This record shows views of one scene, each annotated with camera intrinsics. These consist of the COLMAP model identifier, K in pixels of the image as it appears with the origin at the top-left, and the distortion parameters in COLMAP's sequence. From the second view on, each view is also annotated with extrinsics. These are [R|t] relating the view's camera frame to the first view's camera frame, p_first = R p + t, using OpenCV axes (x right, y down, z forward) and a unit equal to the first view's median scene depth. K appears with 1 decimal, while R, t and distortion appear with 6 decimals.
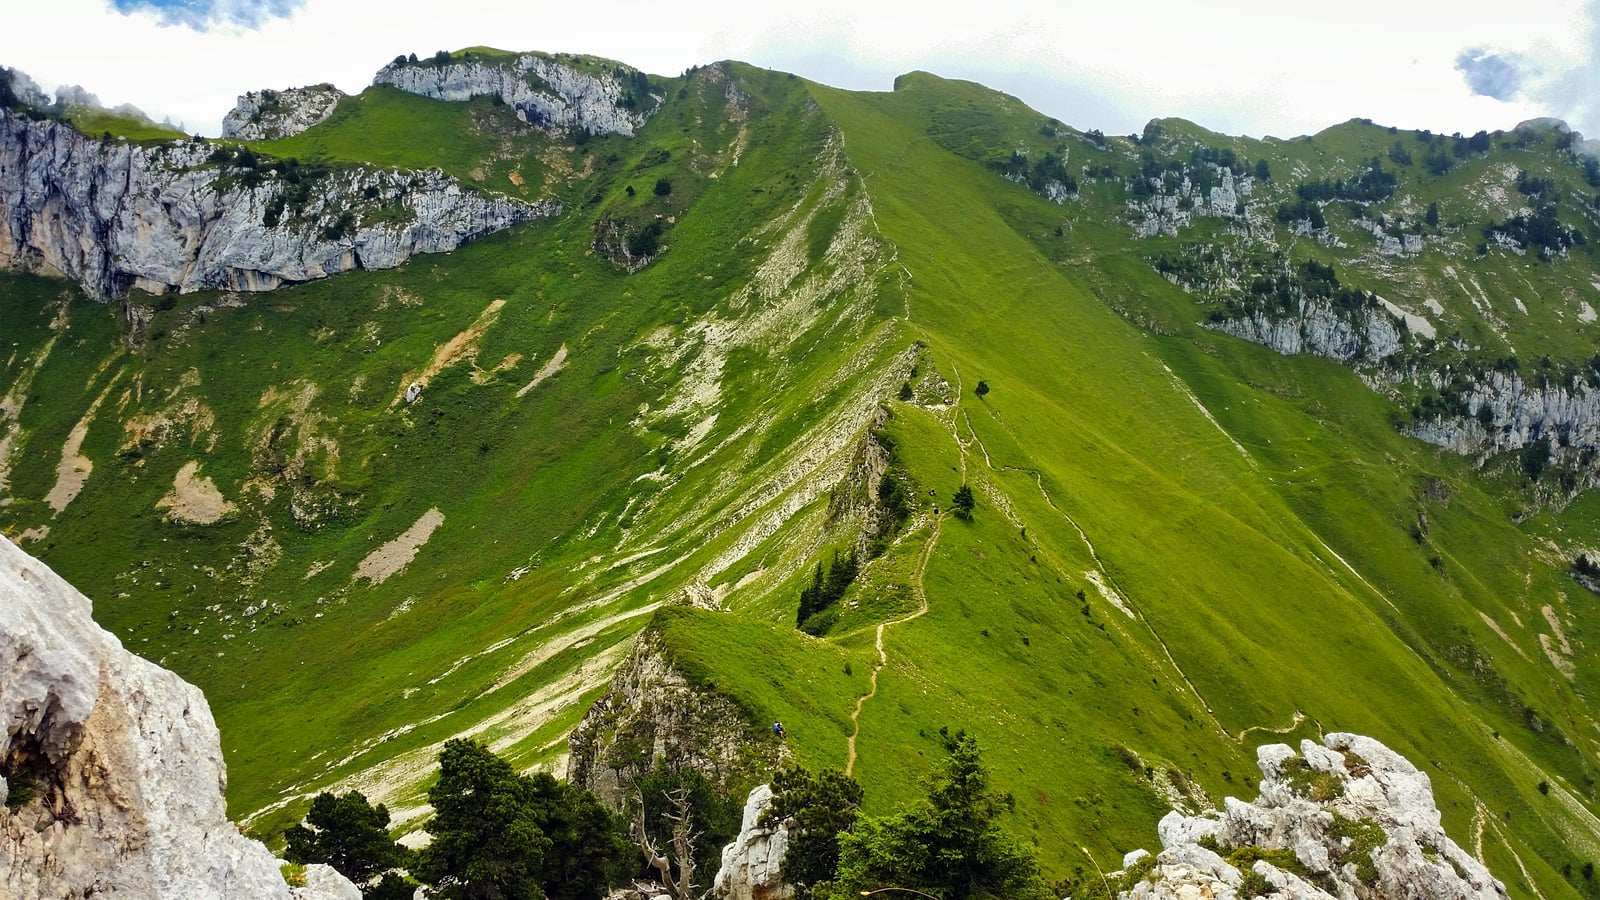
lens RADIAL K [[1246.5, 0, 800.0], [0, 1246.5, 450.0], [0, 0, 1]] dist [0.099670, -0.215890]
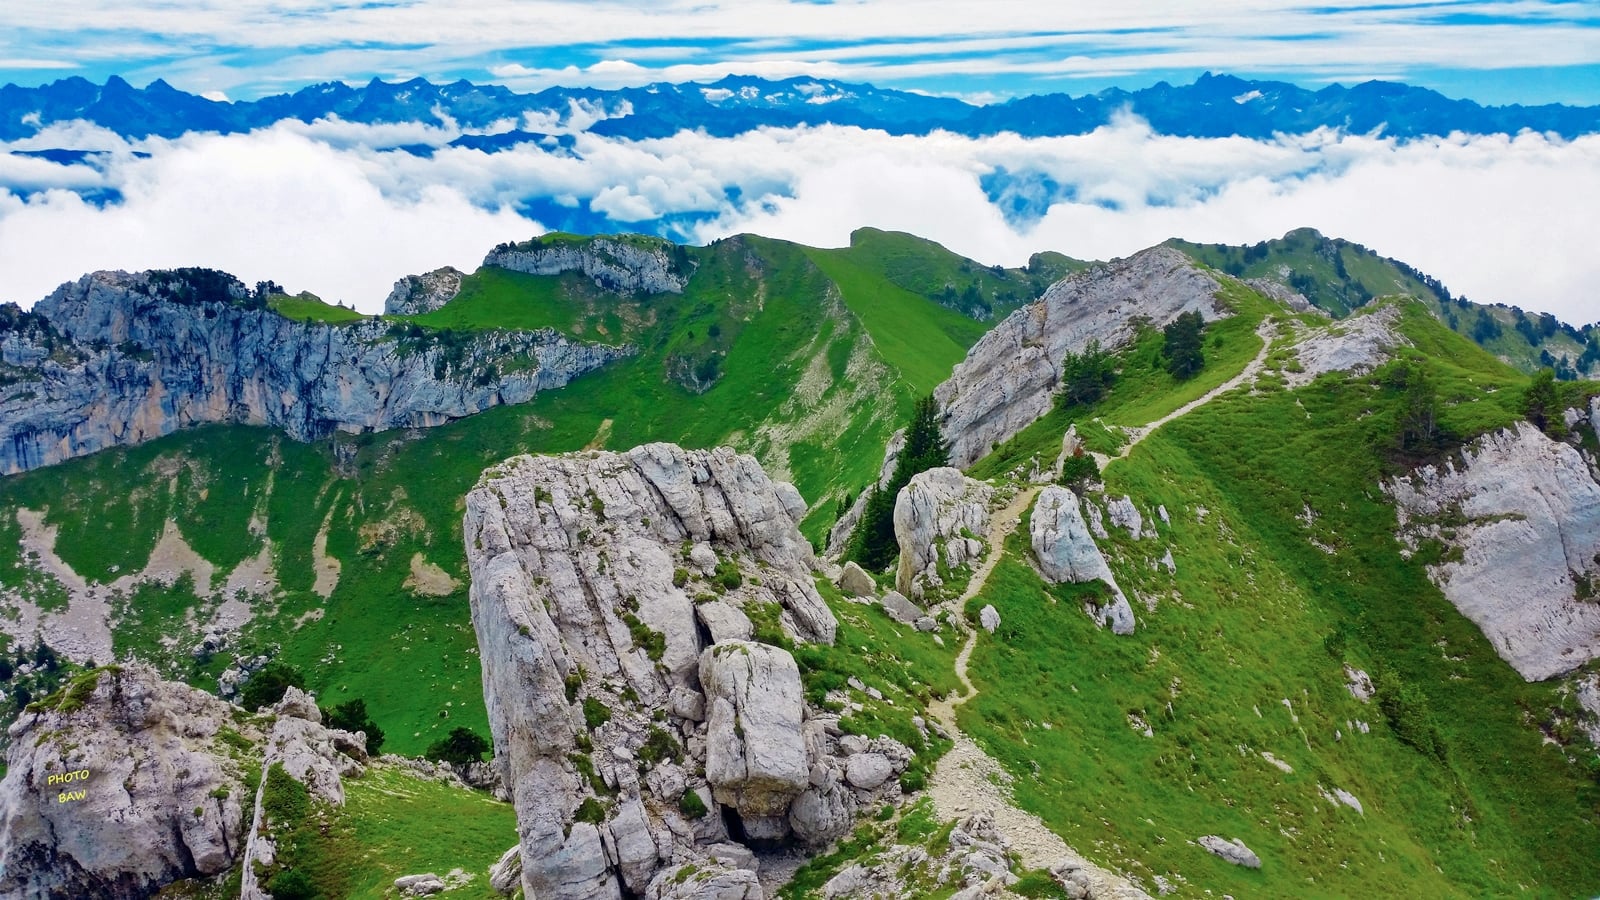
lens RADIAL K [[1246.5, 0, 800.0], [0, 1246.5, 450.0], [0, 0, 1]] dist [0.099670, -0.215890]
pose [[0.988397, -0.073868, 0.132720, -0.216557], [0.079921, 0.995963, -0.040868, -0.012746], [-0.129165, 0.051001, 0.990311, -0.398797]]
